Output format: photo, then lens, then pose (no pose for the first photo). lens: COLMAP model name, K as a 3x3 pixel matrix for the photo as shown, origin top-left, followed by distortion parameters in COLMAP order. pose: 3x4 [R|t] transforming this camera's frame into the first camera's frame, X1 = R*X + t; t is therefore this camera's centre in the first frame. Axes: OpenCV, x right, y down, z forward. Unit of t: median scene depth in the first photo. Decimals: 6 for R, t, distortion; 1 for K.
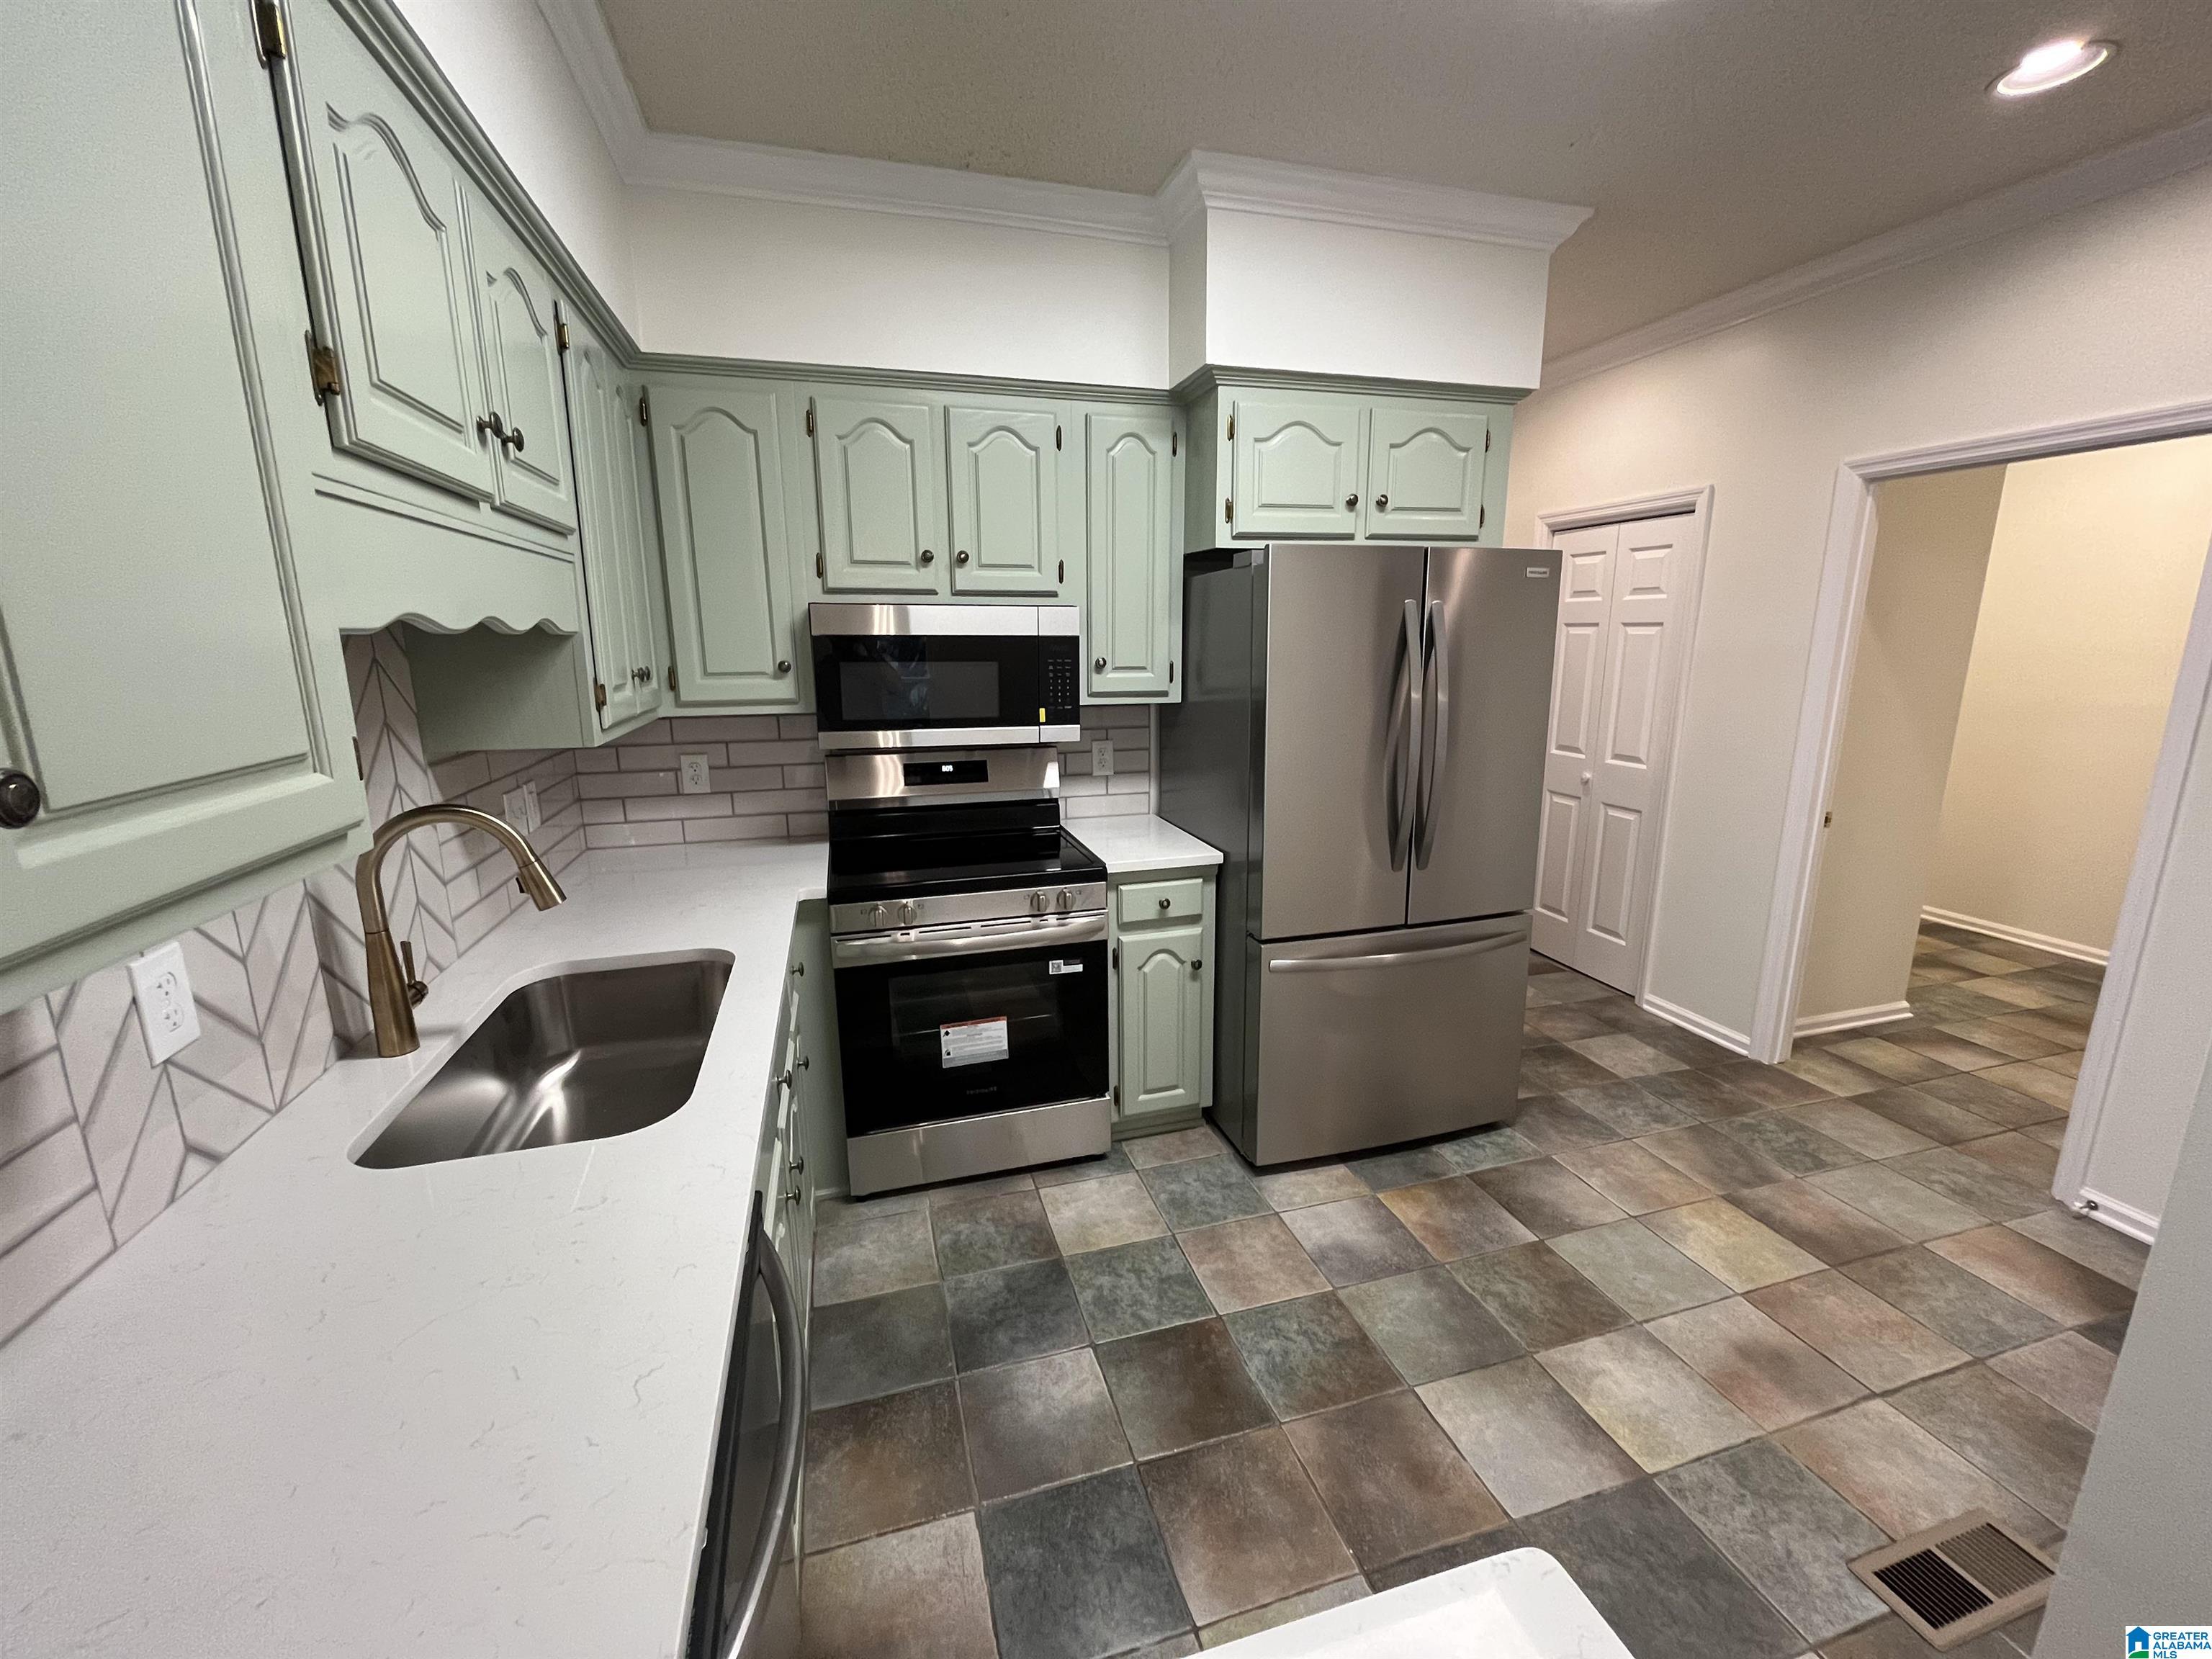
lens RADIAL K [[892.4, 0, 1106.3], [0, 892.4, 825.2], [0, 0, 1]] dist [-0.000257, -0.000570]
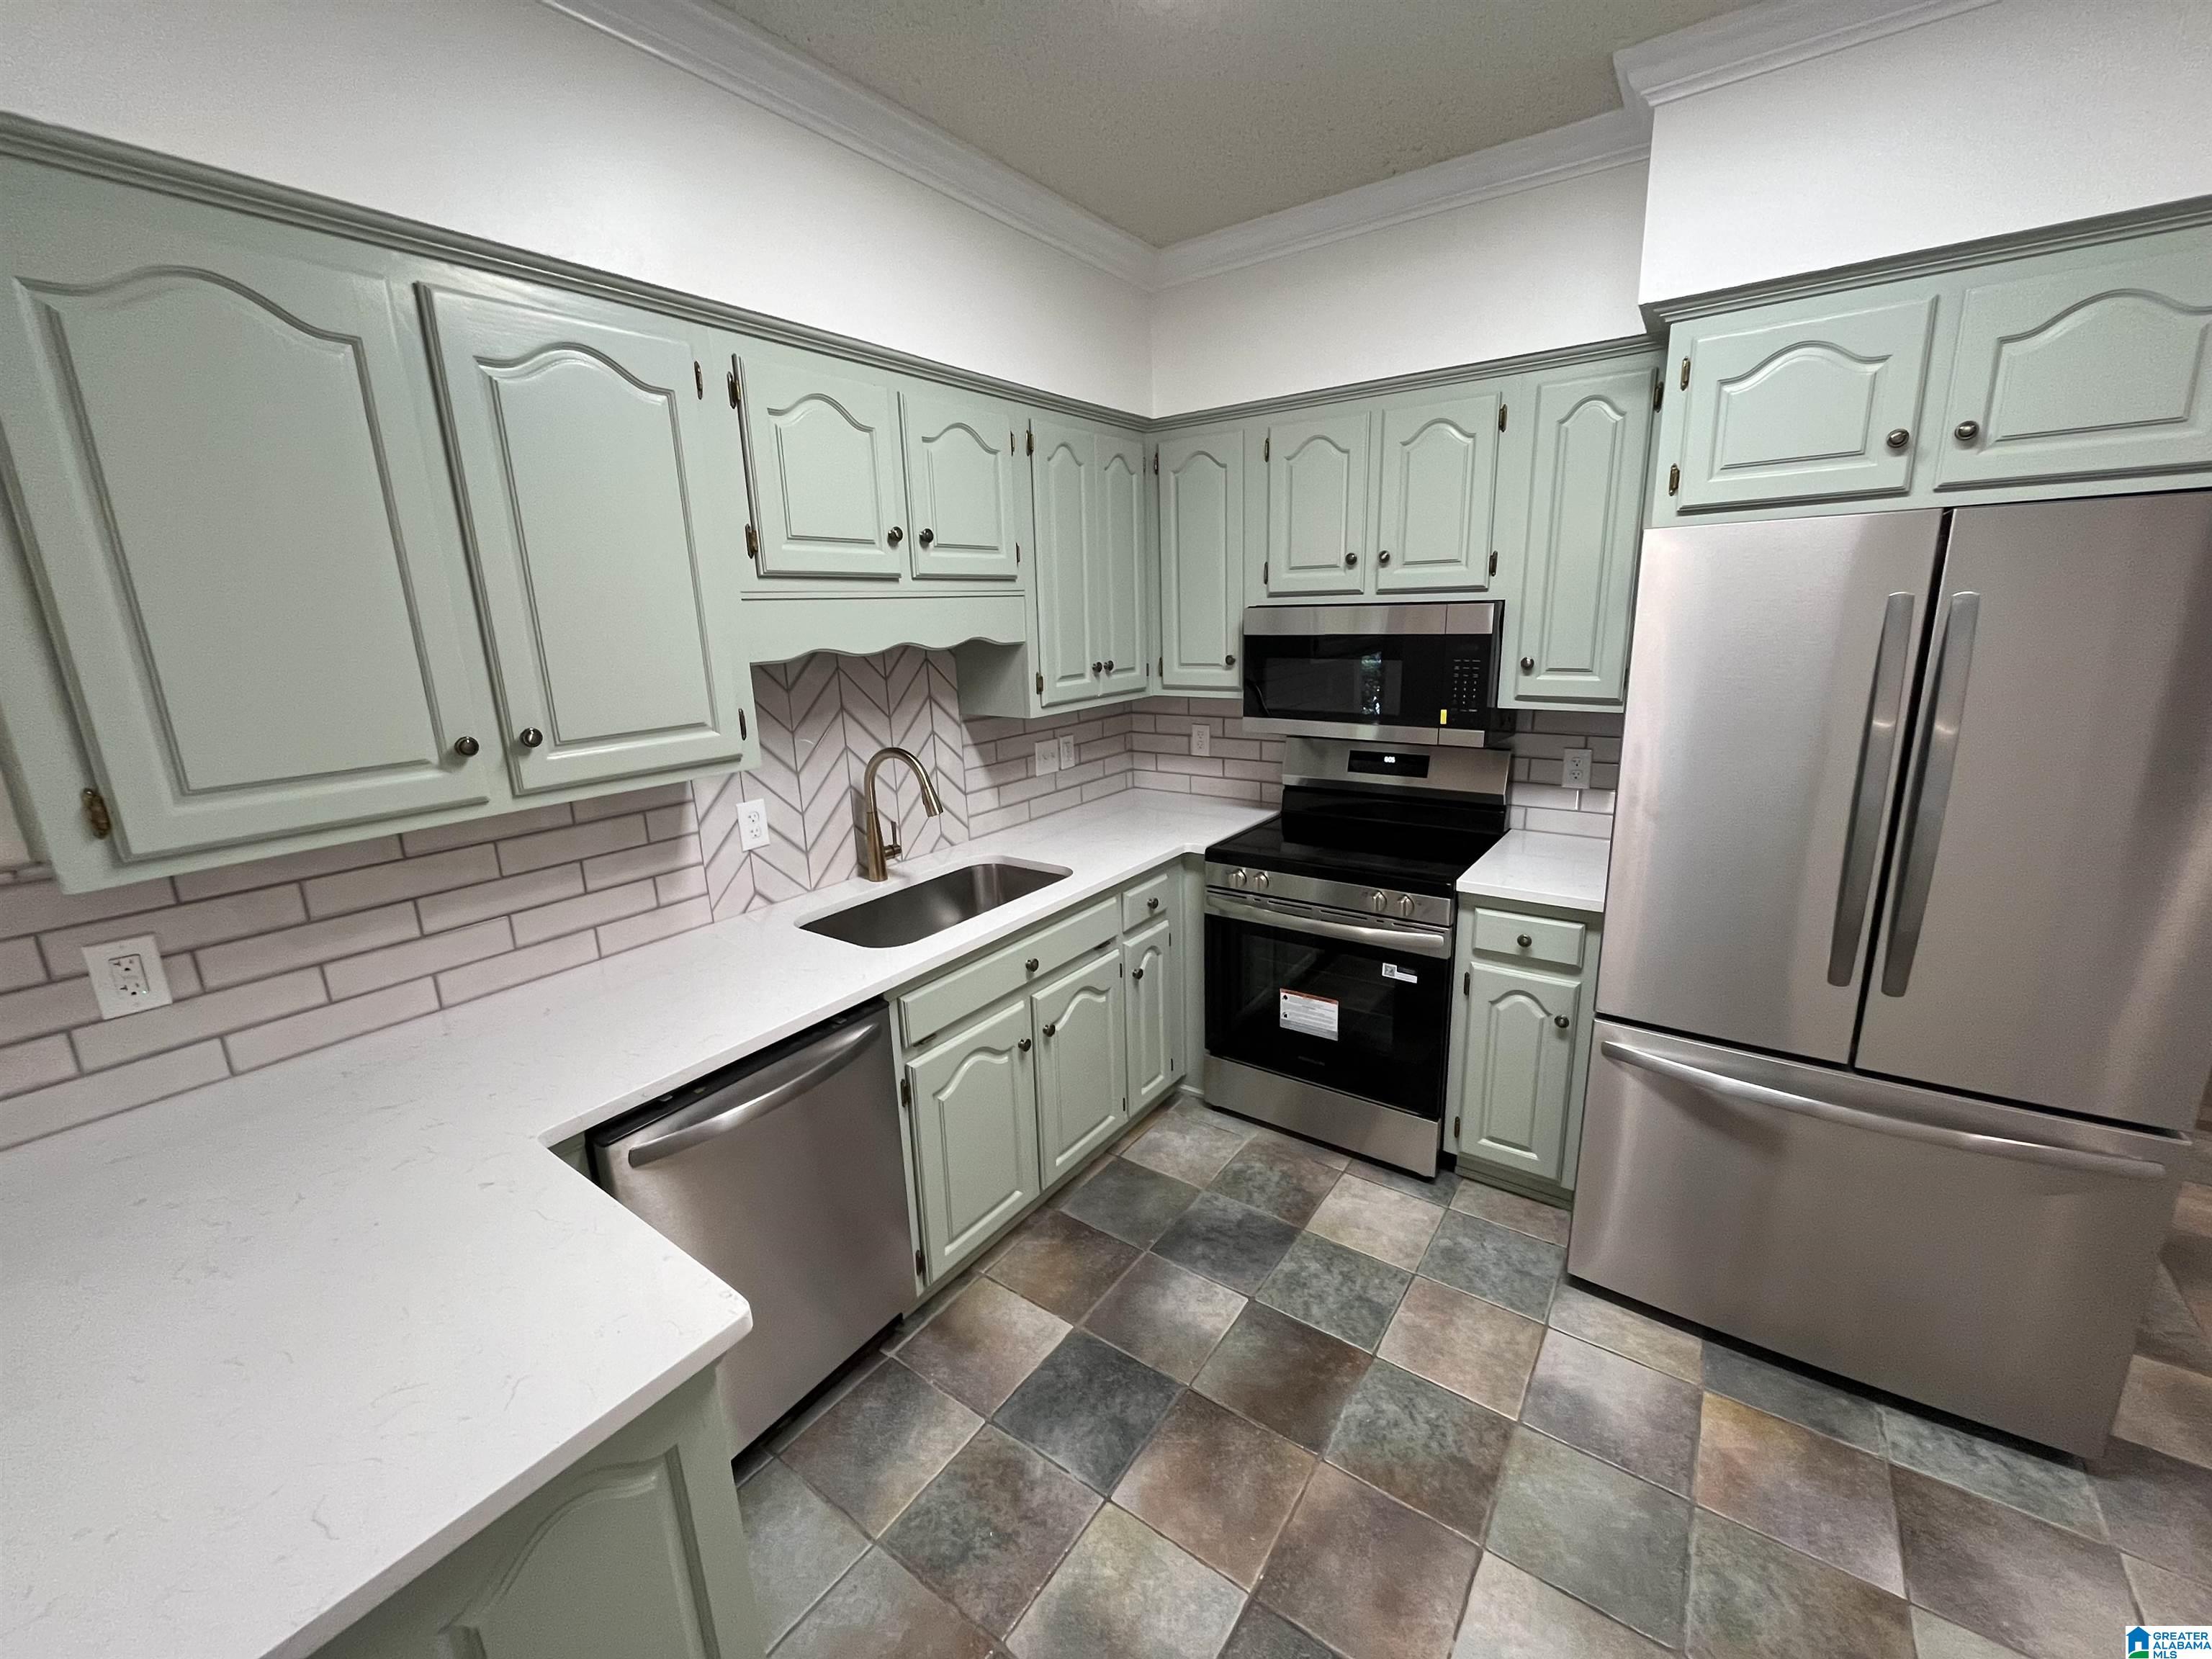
lens RADIAL K [[892.4, 0, 1106.3], [0, 892.4, 825.2], [0, 0, 1]] dist [-0.000257, -0.000570]
pose [[0.612442, 0.175326, -0.770828, 0.524025], [-0.137229, 0.983870, 0.114752, -0.076914], [0.778513, 0.035501, 0.626623, 0.130510]]
